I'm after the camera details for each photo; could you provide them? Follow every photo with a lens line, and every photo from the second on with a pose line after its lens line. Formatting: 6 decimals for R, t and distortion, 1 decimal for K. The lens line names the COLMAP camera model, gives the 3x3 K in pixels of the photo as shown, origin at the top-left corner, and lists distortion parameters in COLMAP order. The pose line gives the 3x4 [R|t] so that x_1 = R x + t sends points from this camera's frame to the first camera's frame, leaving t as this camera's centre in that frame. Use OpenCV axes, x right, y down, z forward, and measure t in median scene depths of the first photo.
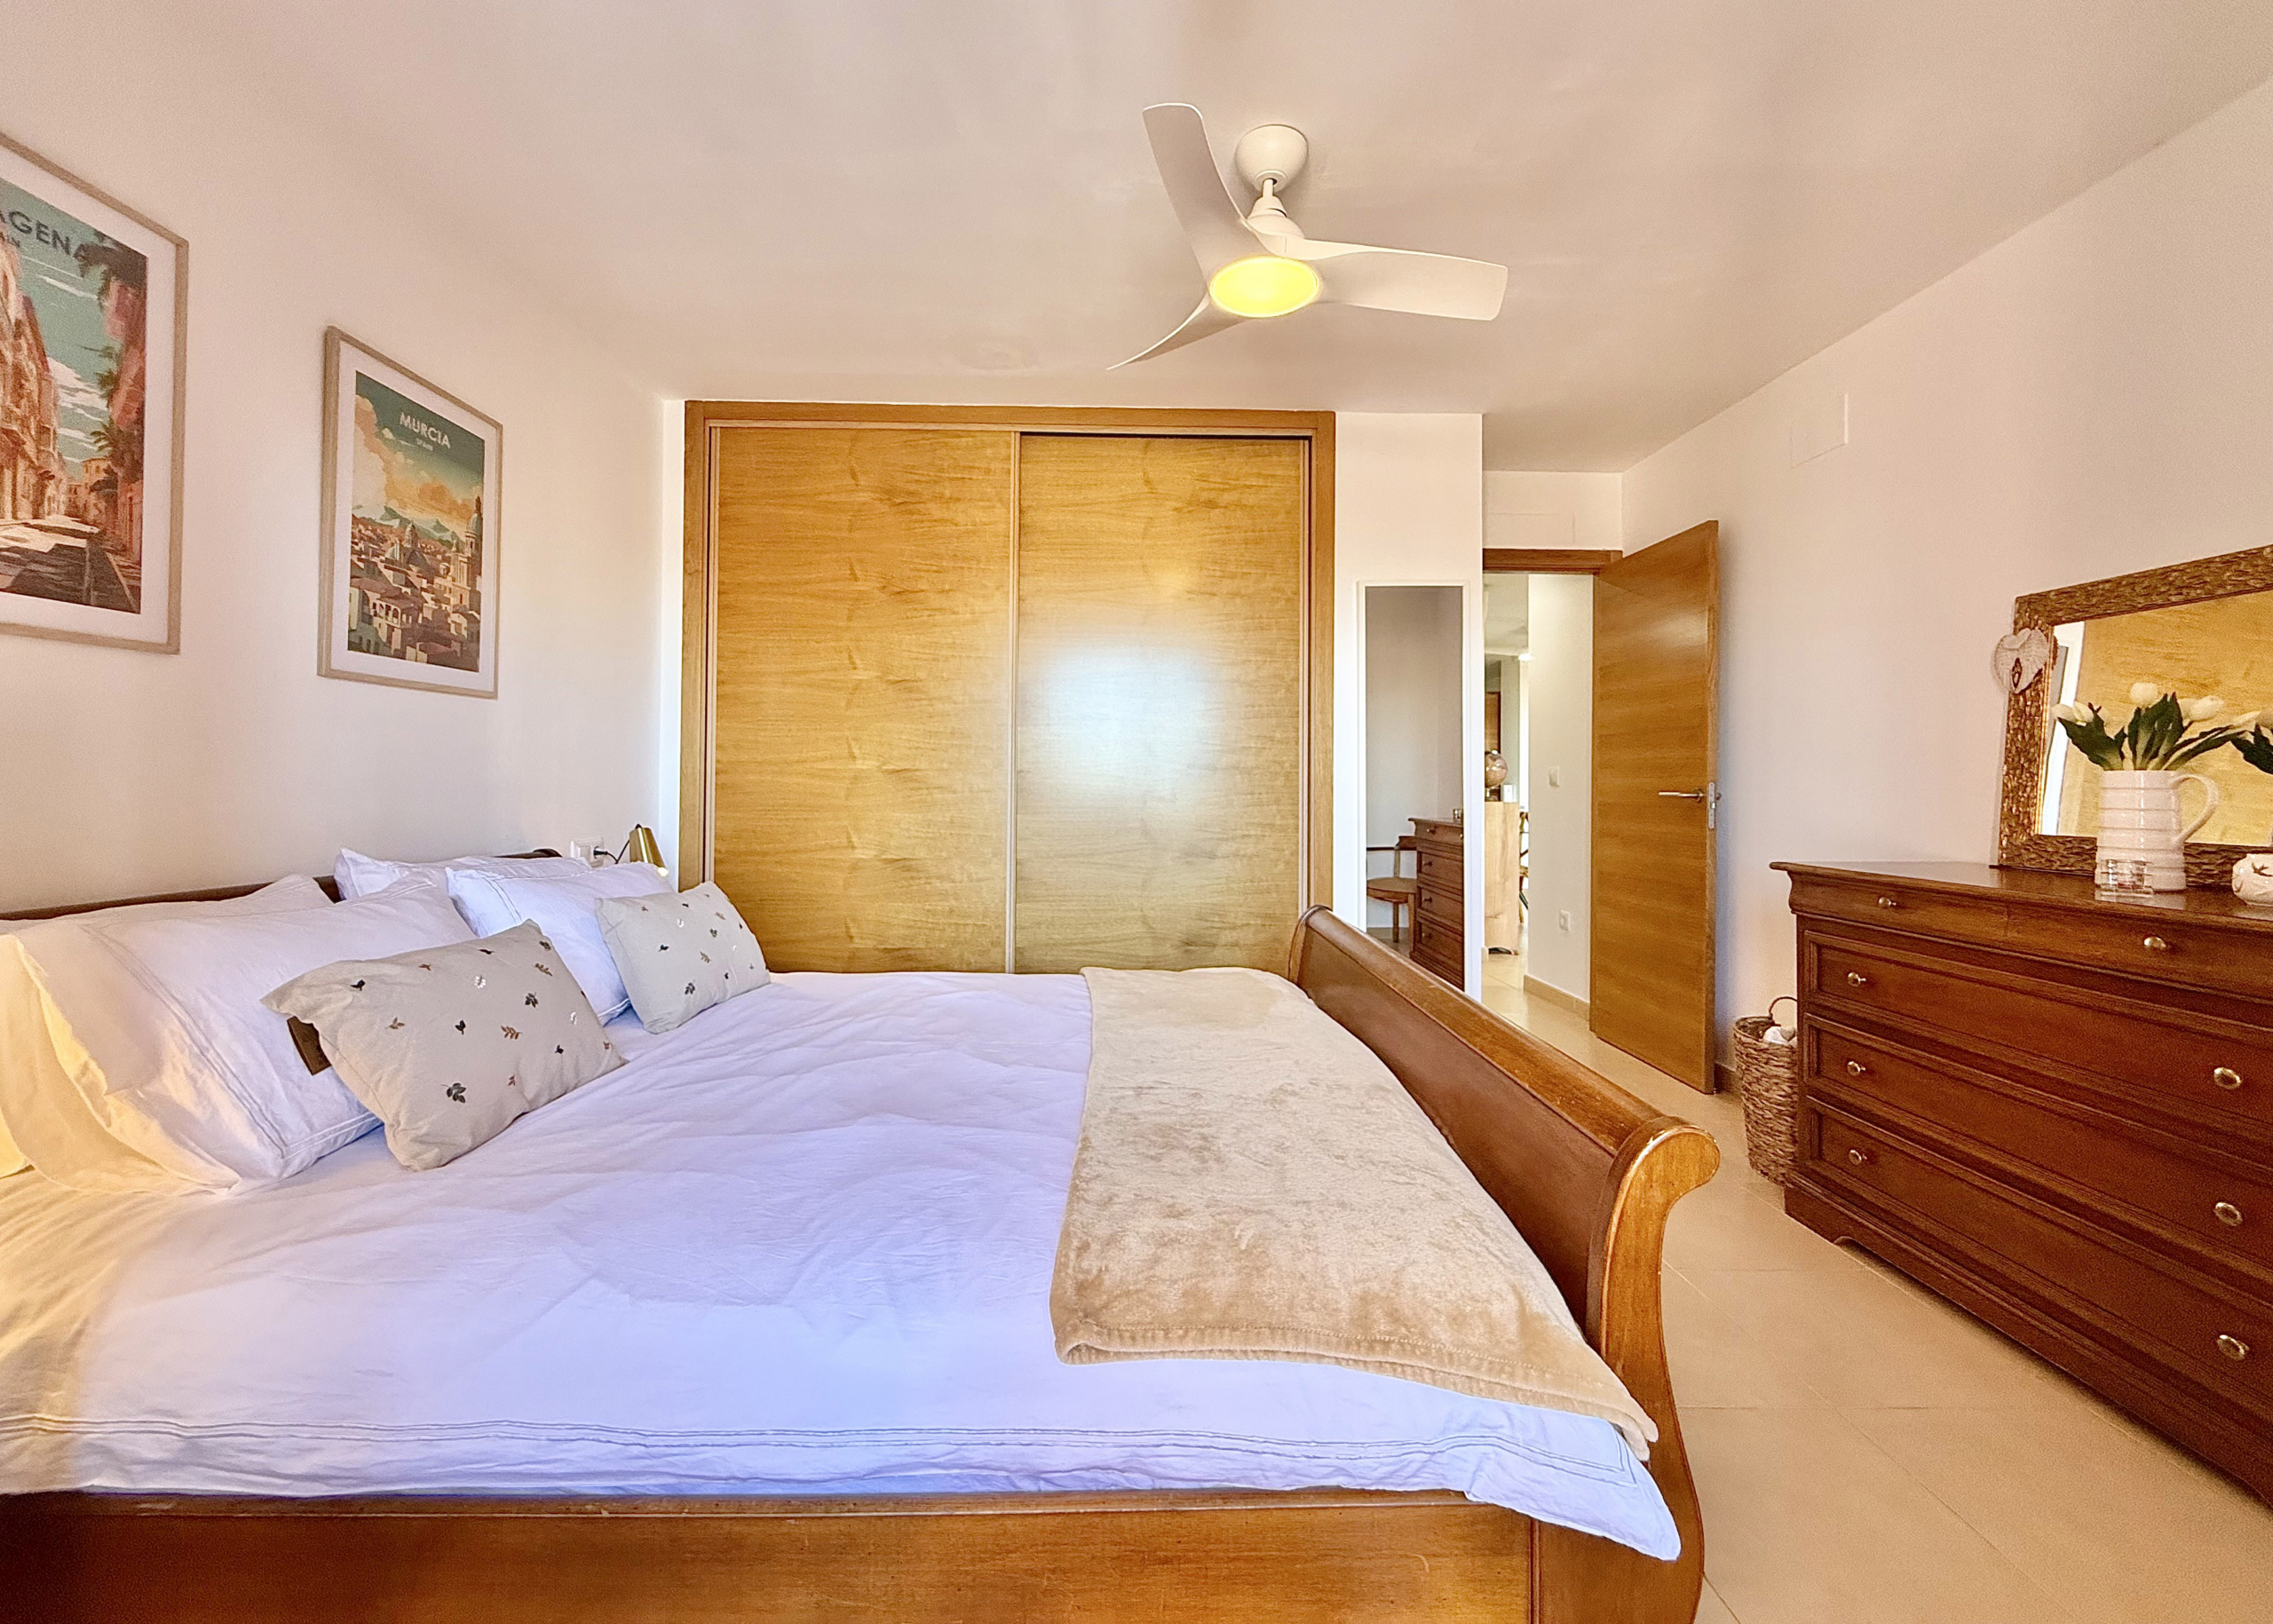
lens RADIAL K [[903.9, 0, 1127.5], [0, 903.9, 771.0], [0, 0, 1]] dist [-0.000334, -0.000102]
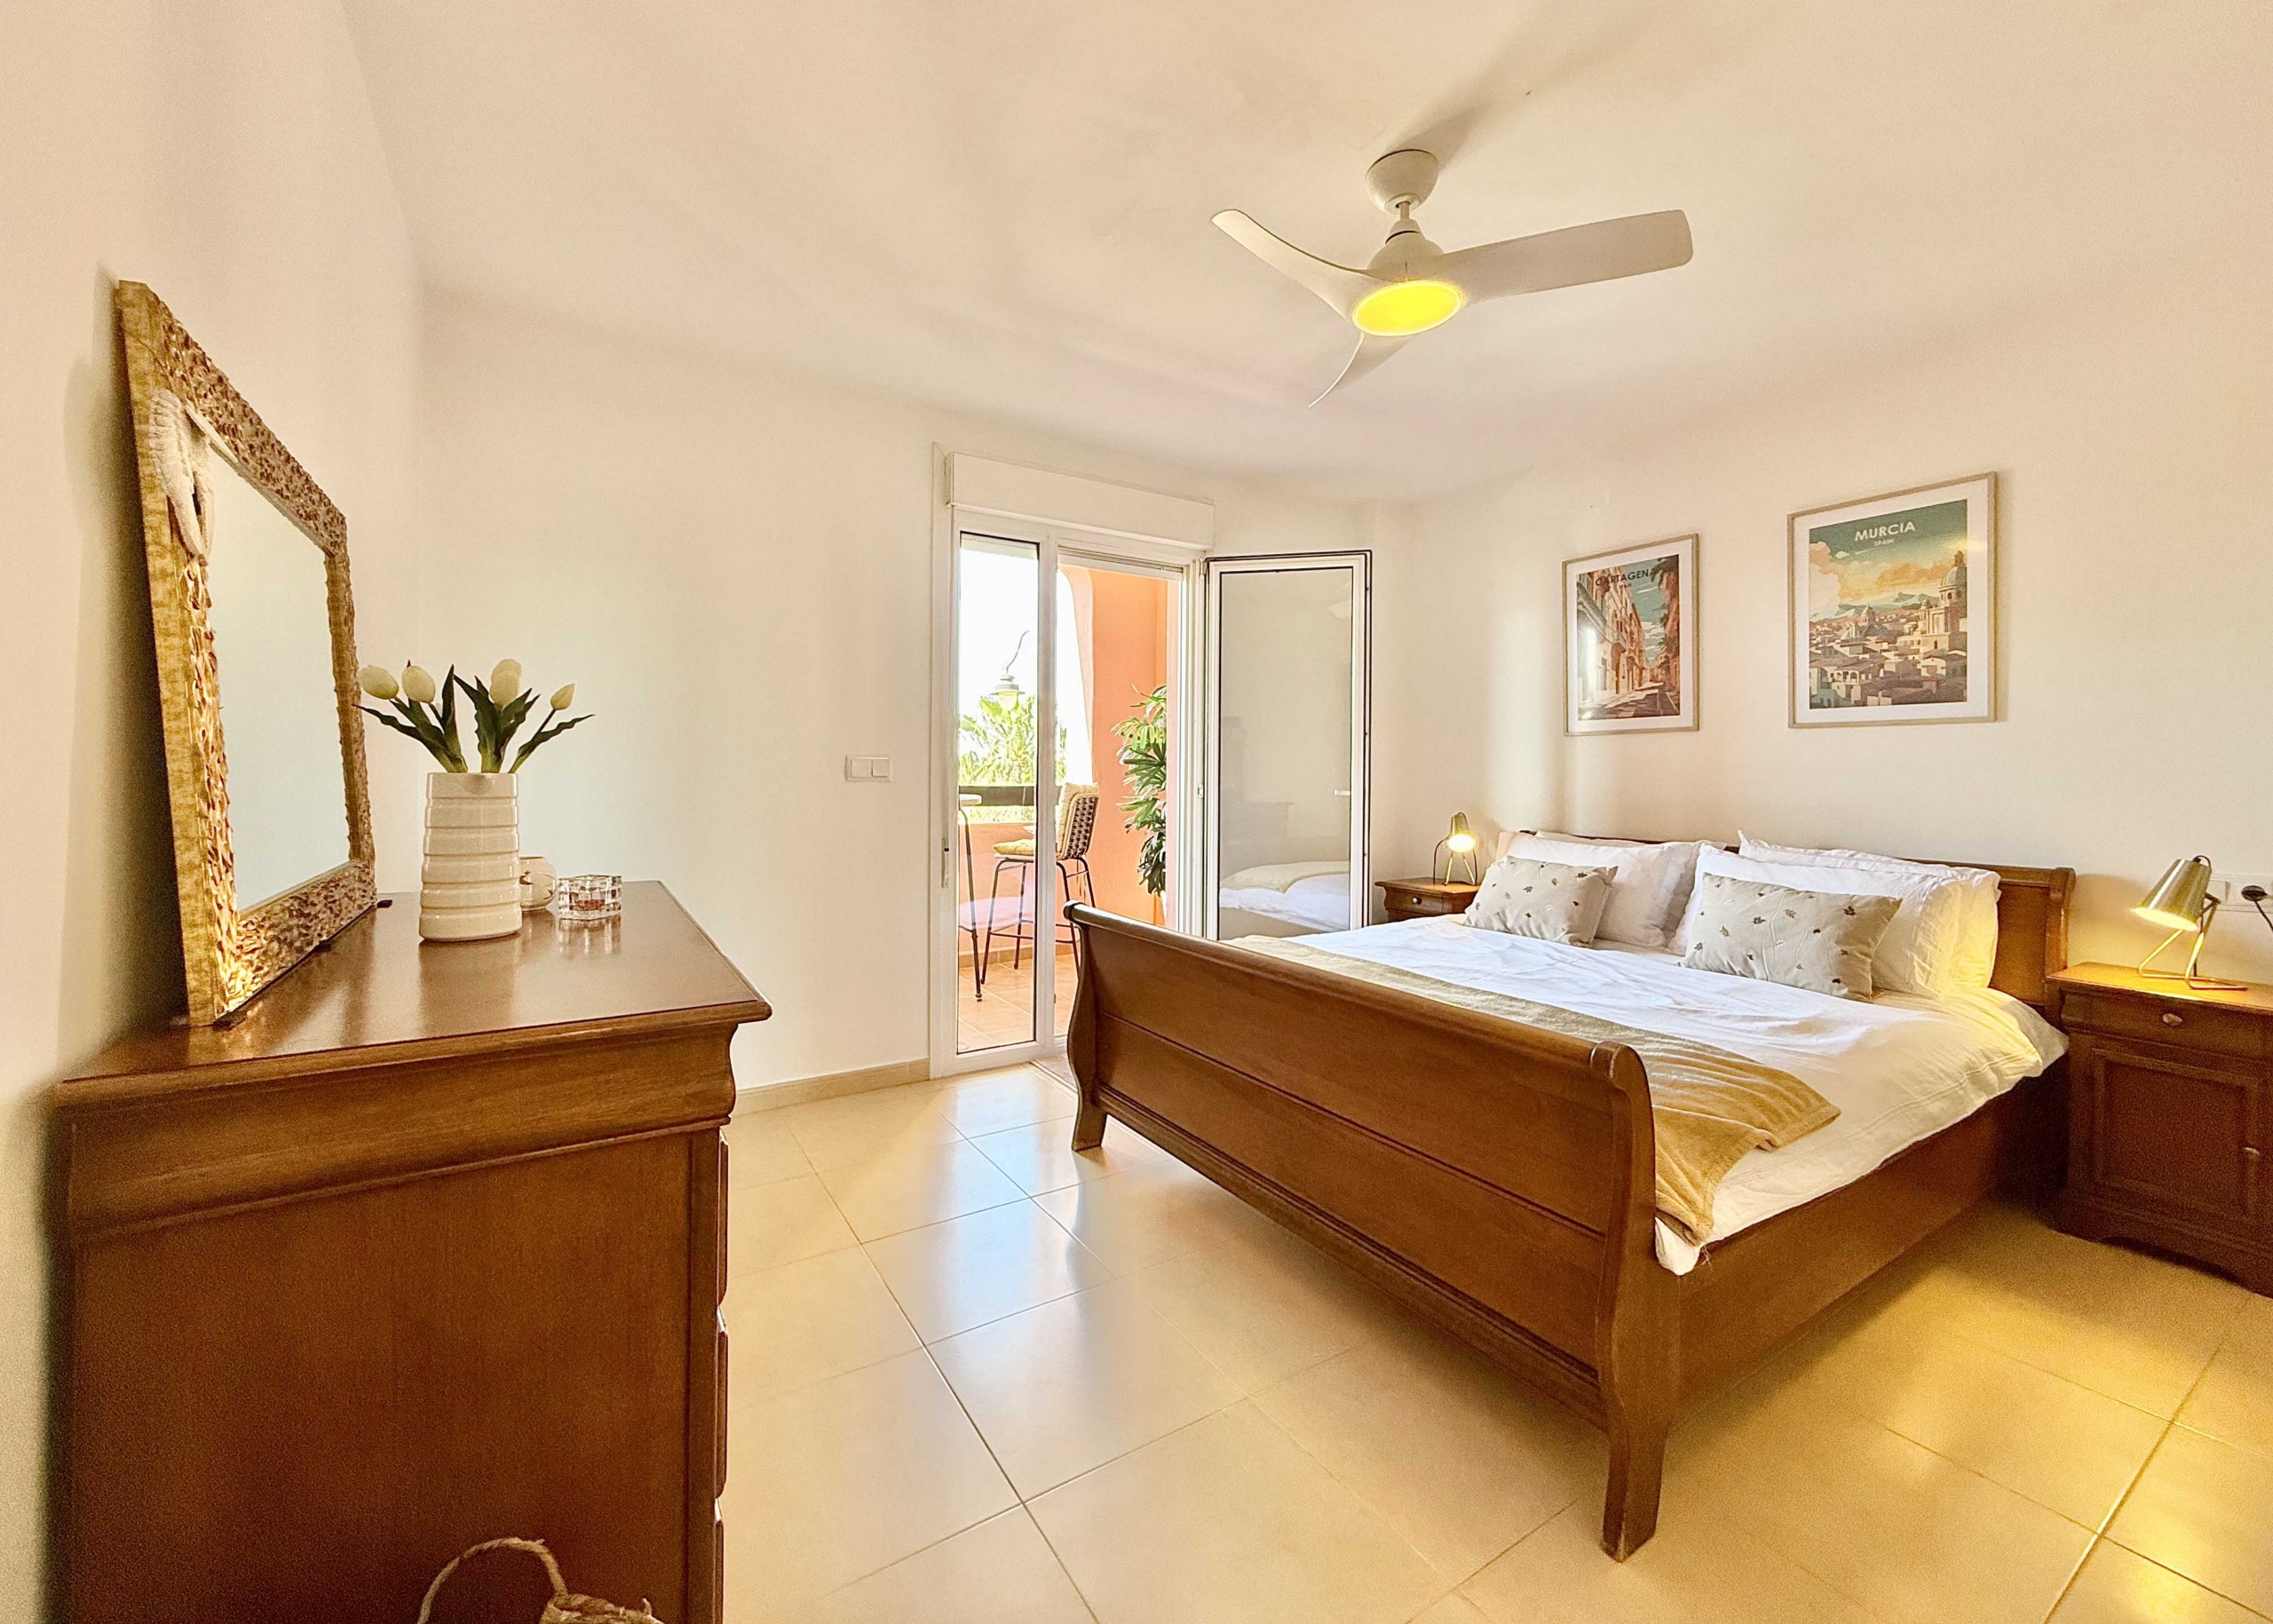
lens RADIAL K [[903.9, 0, 1127.3], [0, 903.9, 770.5], [0, 0, 1]] dist [-0.000334, -0.000102]
pose [[-0.855957, -0.015471, -0.516816, 0.875746], [-0.007767, 0.999824, -0.017066, 0.007374], [0.516989, -0.010593, -0.855927, 1.585057]]
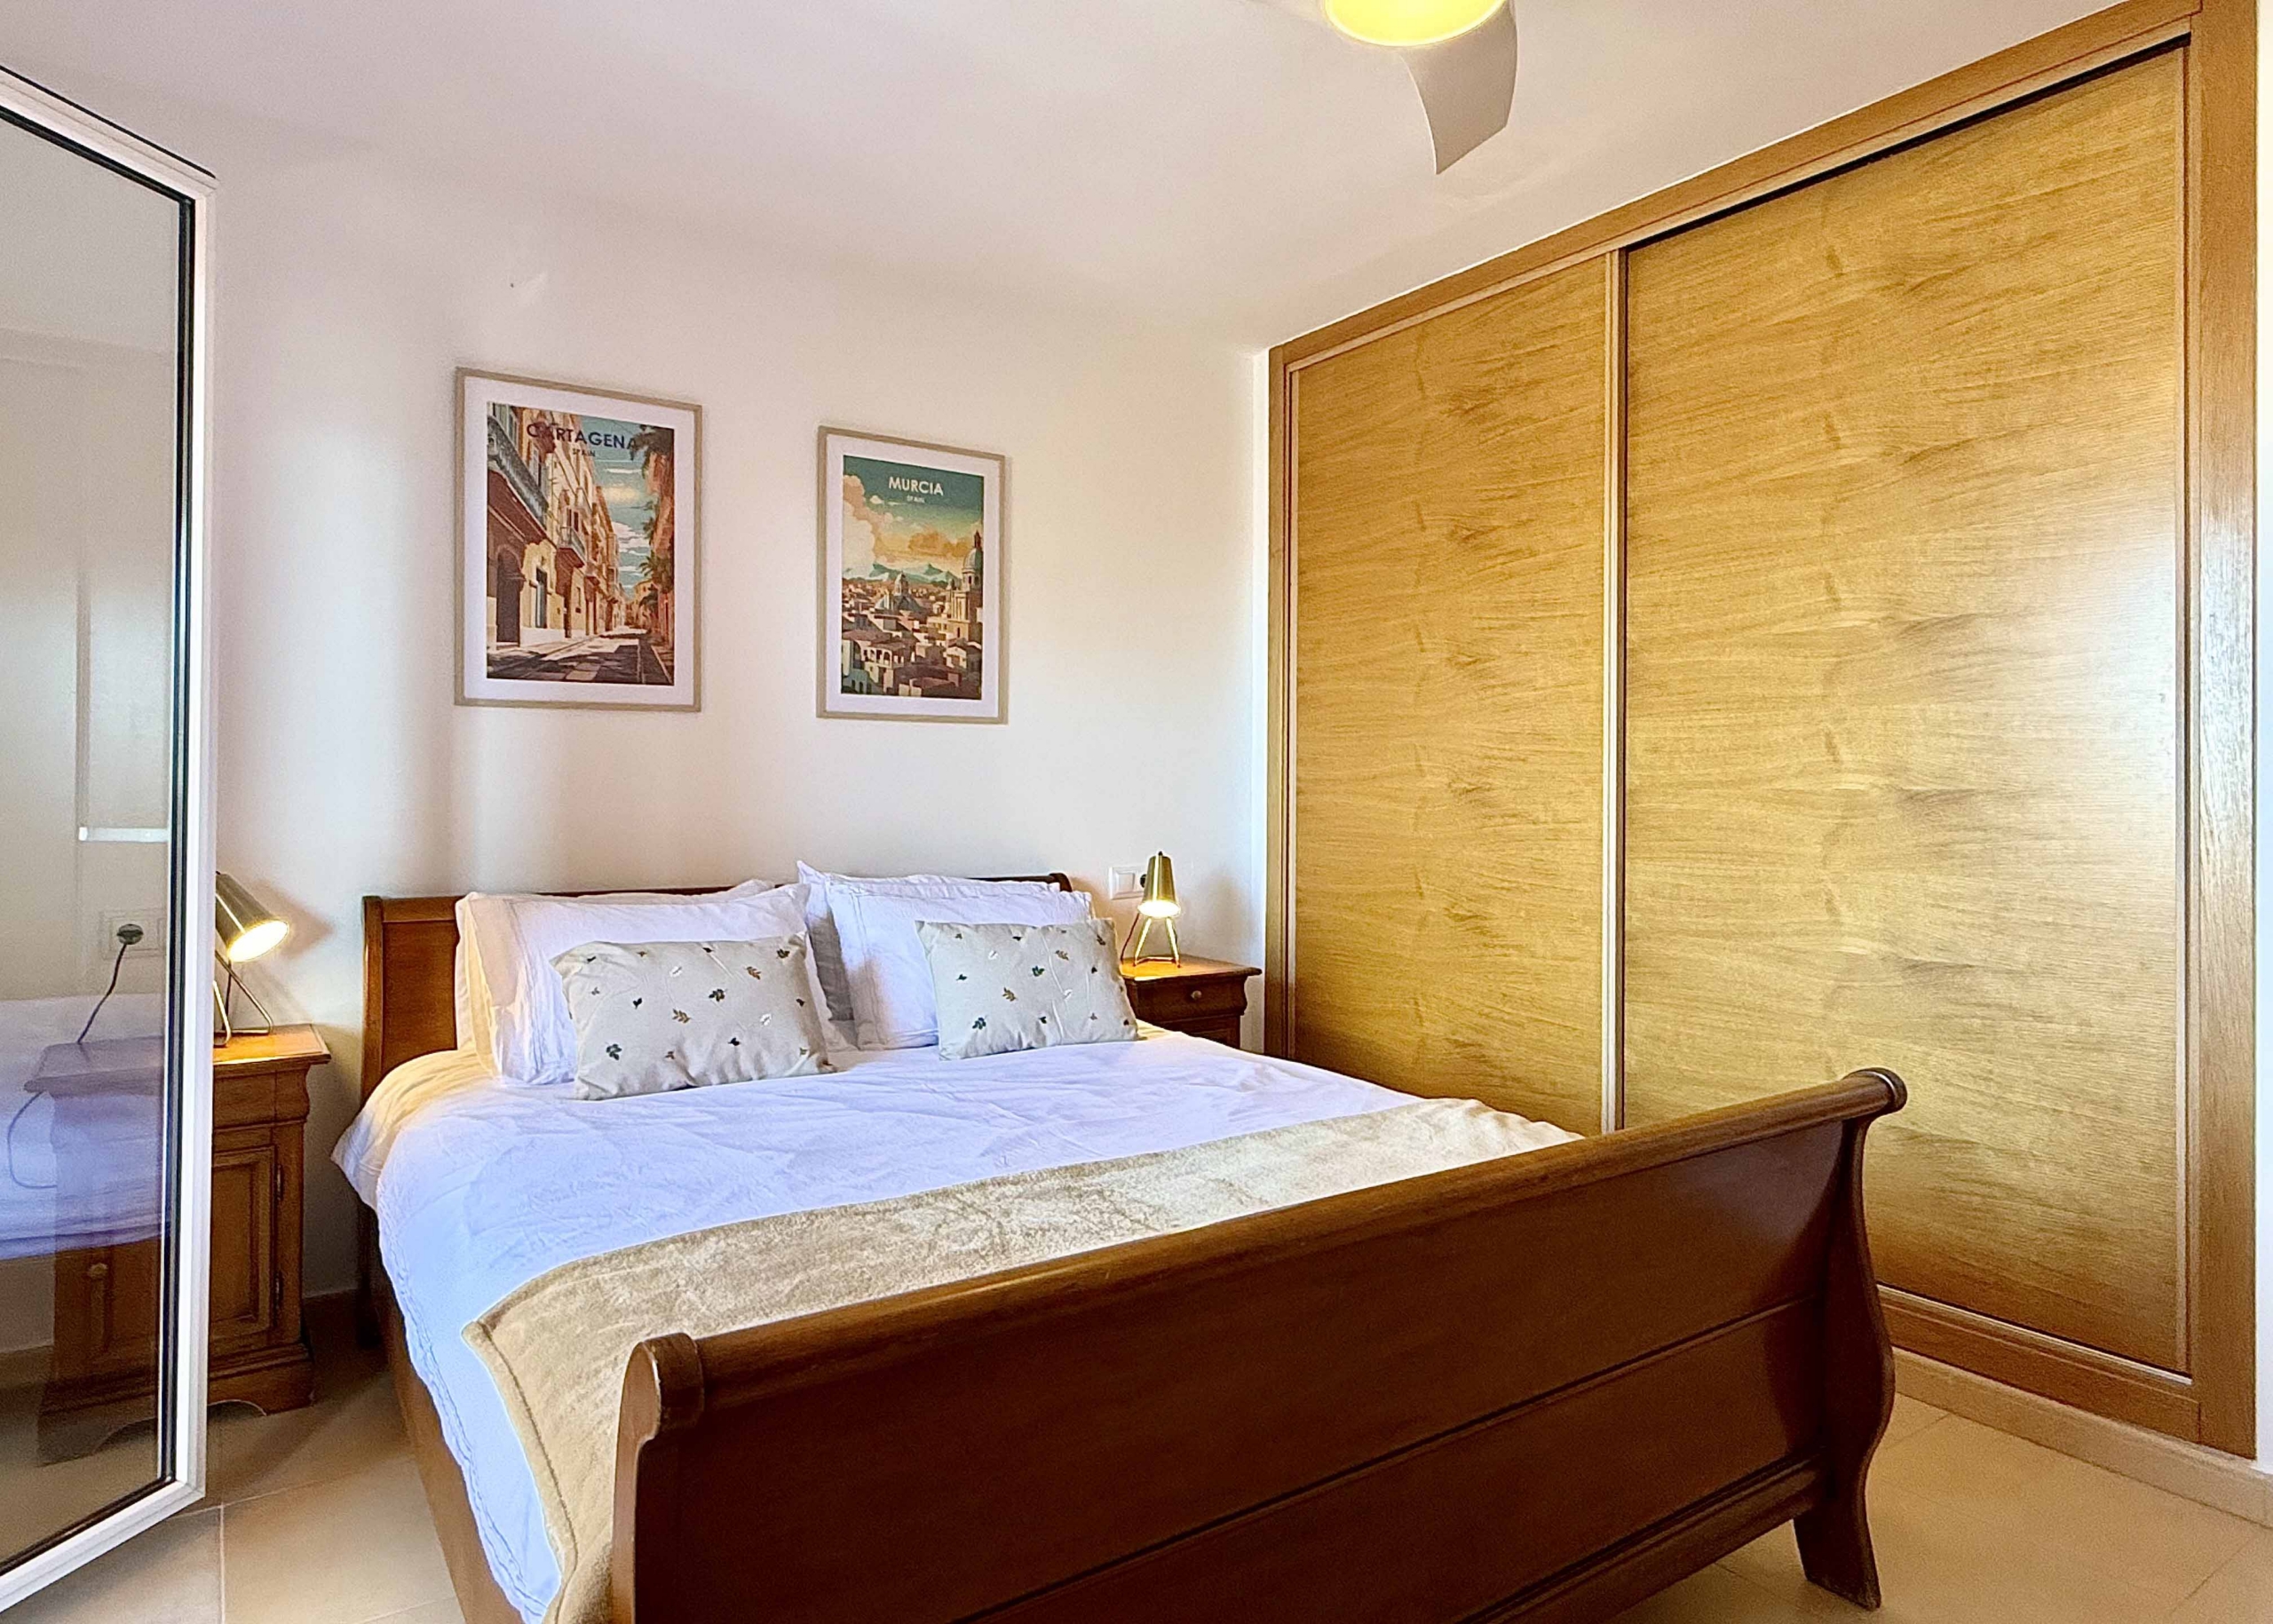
lens RADIAL K [[1328.5, 0, 1129.4], [0, 1328.5, 778.2], [0, 0, 1]] dist [0.002278, -0.002063]
pose [[0.550850, -0.008060, -0.834565, 0.726107], [0.008253, 0.999957, -0.004211, -0.011932], [0.834563, -0.004568, 0.550893, 0.328968]]
